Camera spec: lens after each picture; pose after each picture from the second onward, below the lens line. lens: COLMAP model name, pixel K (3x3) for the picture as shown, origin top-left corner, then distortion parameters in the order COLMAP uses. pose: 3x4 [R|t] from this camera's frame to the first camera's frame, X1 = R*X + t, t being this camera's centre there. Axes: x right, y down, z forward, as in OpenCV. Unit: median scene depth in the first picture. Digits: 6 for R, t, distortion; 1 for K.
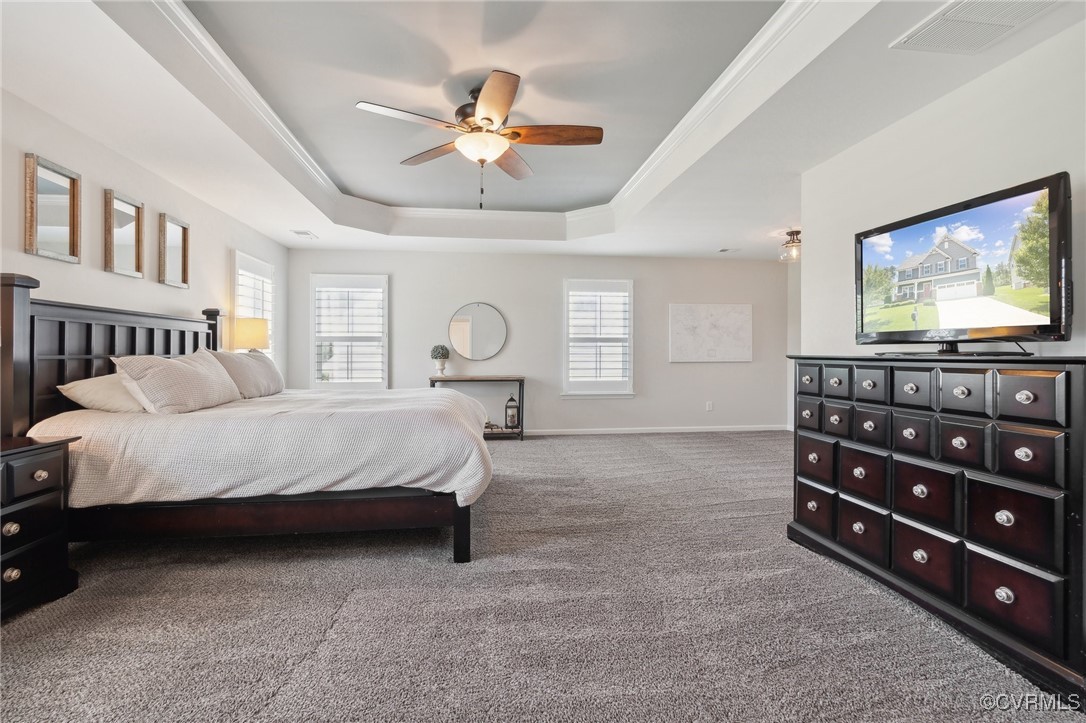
lens RADIAL K [[503.9, 0, 548.6], [0, 503.9, 359.0], [0, 0, 1]] dist [-0.001986, -0.000890]
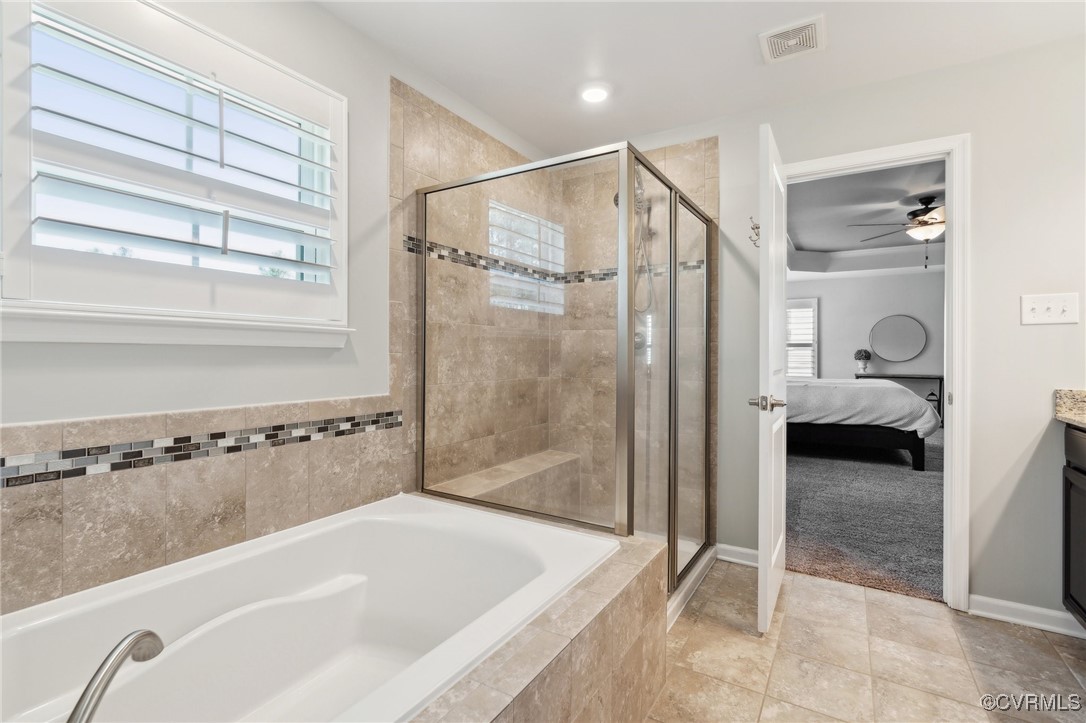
lens RADIAL K [[503.9, 0, 537.5], [0, 503.9, 356.4], [0, 0, 1]] dist [-0.001986, -0.000890]
pose [[0.768033, 0.008170, -0.640358, -0.033469], [-0.011950, 0.999927, -0.001575, 0.002956], [0.640298, 0.008862, 0.768075, -0.660064]]
